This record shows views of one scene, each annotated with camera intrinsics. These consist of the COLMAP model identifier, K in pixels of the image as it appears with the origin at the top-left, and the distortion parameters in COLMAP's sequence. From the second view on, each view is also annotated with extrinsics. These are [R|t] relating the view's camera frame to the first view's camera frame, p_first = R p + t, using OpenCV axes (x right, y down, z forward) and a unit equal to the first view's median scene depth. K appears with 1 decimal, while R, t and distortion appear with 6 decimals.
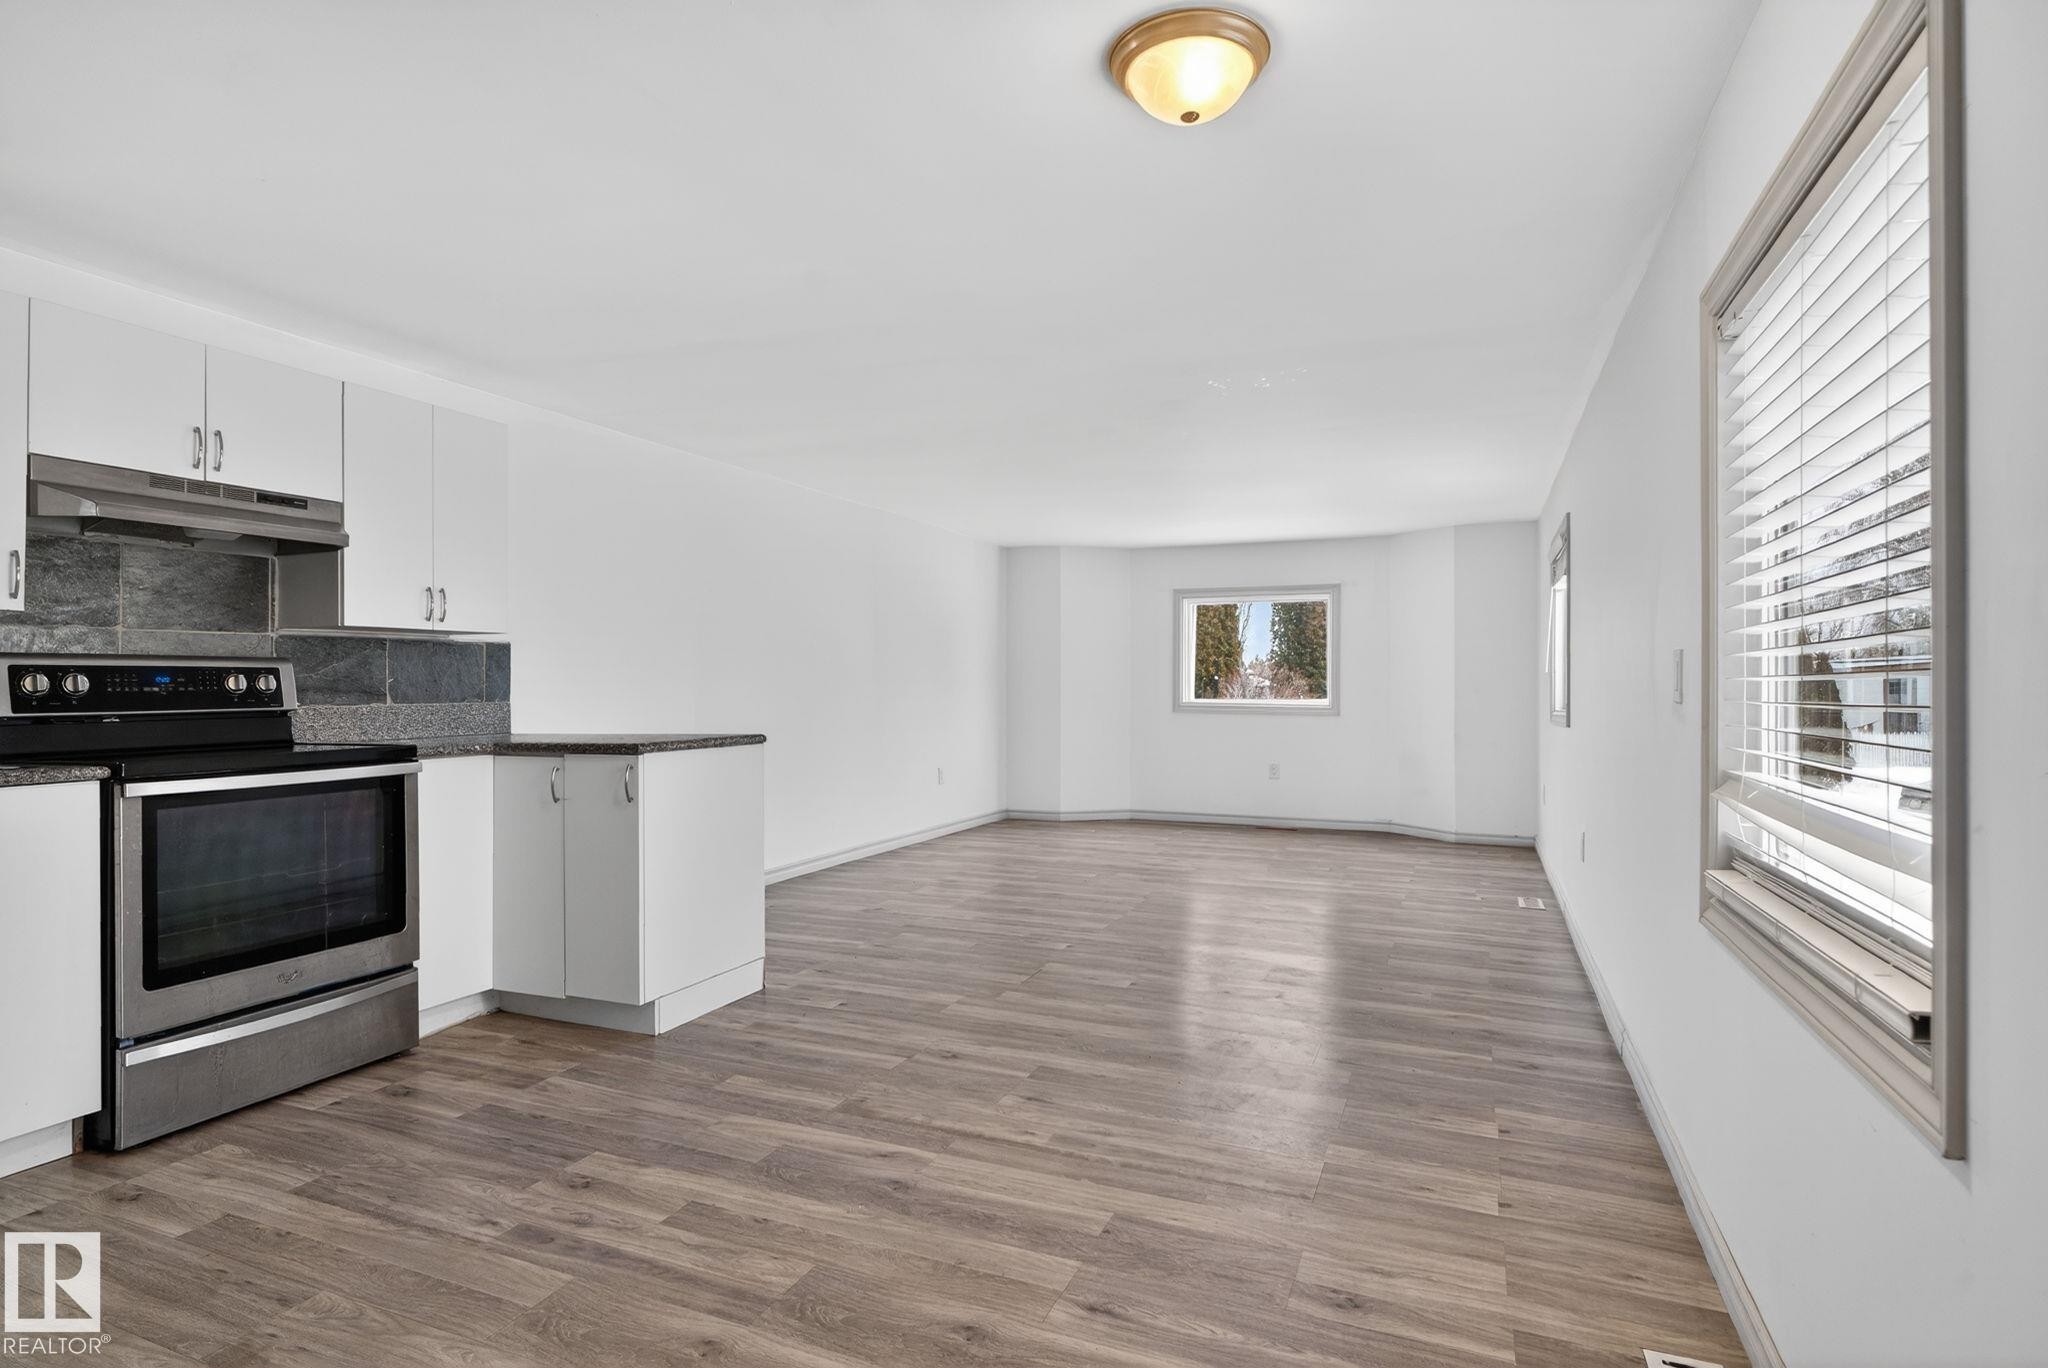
lens RADIAL K [[1027.1, 0, 1024.0], [0, 1027.1, 684.0], [0, 0, 1]] dist [0.000504, 0.000063]
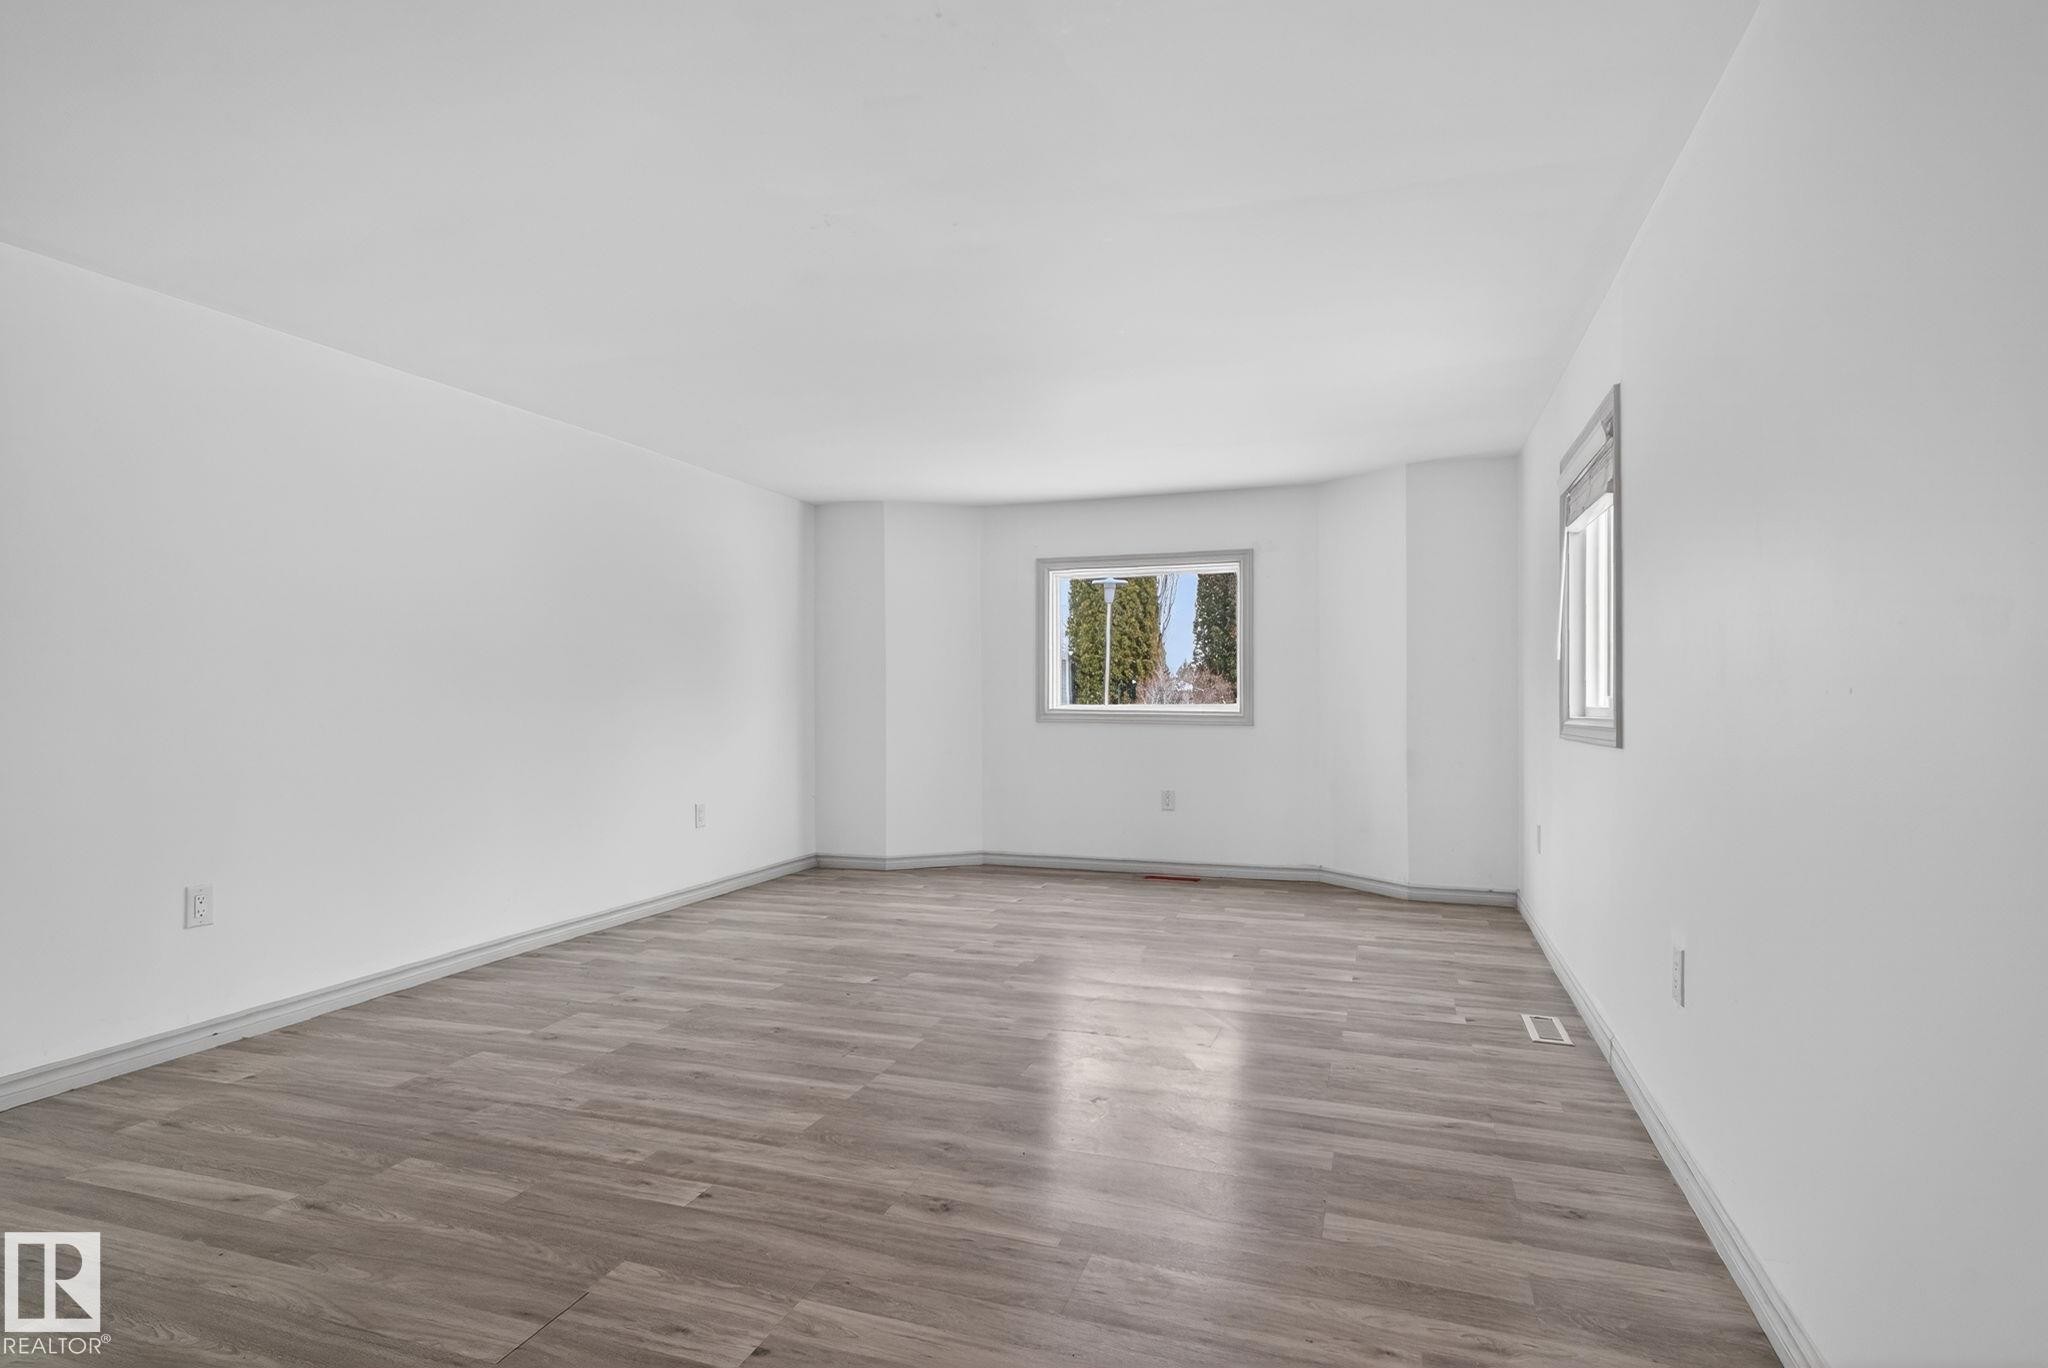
lens RADIAL K [[1050.1, 0, 1026.6], [0, 1050.1, 693.8], [0, 0, 1]] dist [-0.001949, 0.000499]
pose [[0.997366, -0.004268, 0.072402, 0.083270], [0.004030, 0.999986, 0.003432, 0.004345], [-0.072415, -0.003131, 0.997370, 0.239834]]
